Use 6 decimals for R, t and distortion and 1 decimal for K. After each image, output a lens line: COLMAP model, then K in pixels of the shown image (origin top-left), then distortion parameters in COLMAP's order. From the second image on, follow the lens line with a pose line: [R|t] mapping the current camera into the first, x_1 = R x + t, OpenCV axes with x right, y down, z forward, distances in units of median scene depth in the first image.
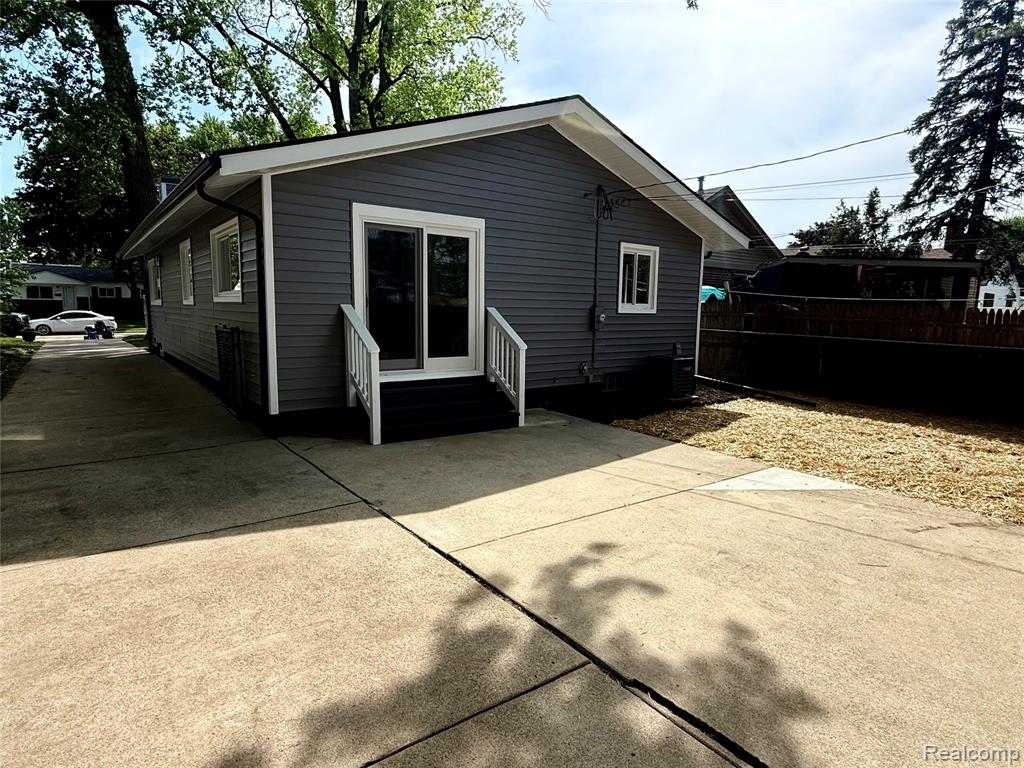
lens RADIAL K [[573.7, 0, 509.5], [0, 573.7, 383.8], [0, 0, 1]] dist [0.014944, 0.000315]
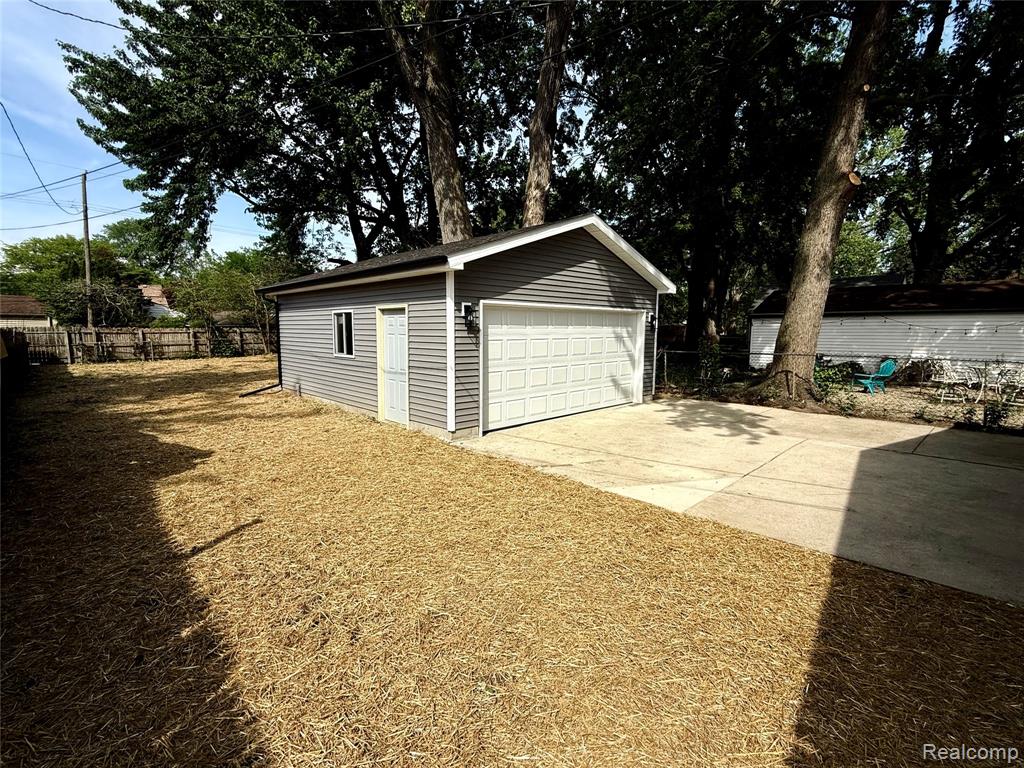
lens RADIAL K [[473.5, 0, 512.7], [0, 473.5, 388.7], [0, 0, 1]] dist [-0.000527, -0.000262]
pose [[-0.992940, -0.010256, -0.118175, 1.072481], [-0.040039, 0.966765, 0.252512, -0.279144], [0.111658, 0.255461, -0.960350, 2.157020]]
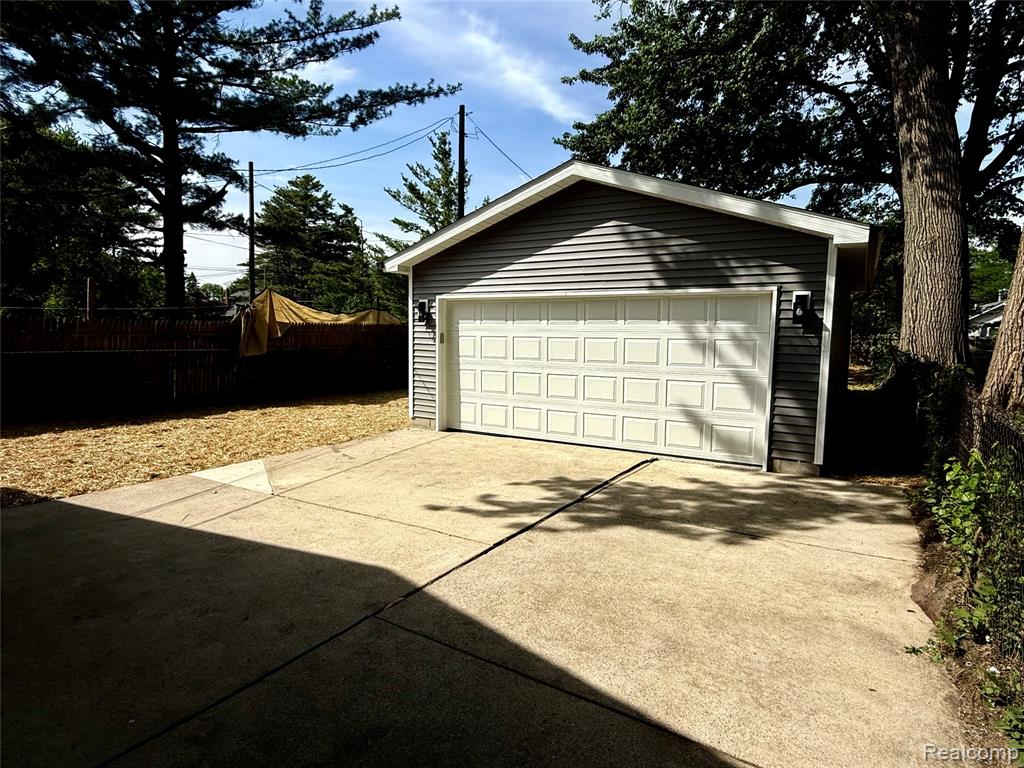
lens RADIAL K [[573.7, 0, 509.6], [0, 573.7, 384.4], [0, 0, 1]] dist [0.014944, 0.000315]
pose [[-0.354262, -0.113724, 0.928206, -0.915174], [0.106101, 0.981280, 0.160721, -0.156583], [-0.929108, 0.155421, -0.335564, 1.045027]]
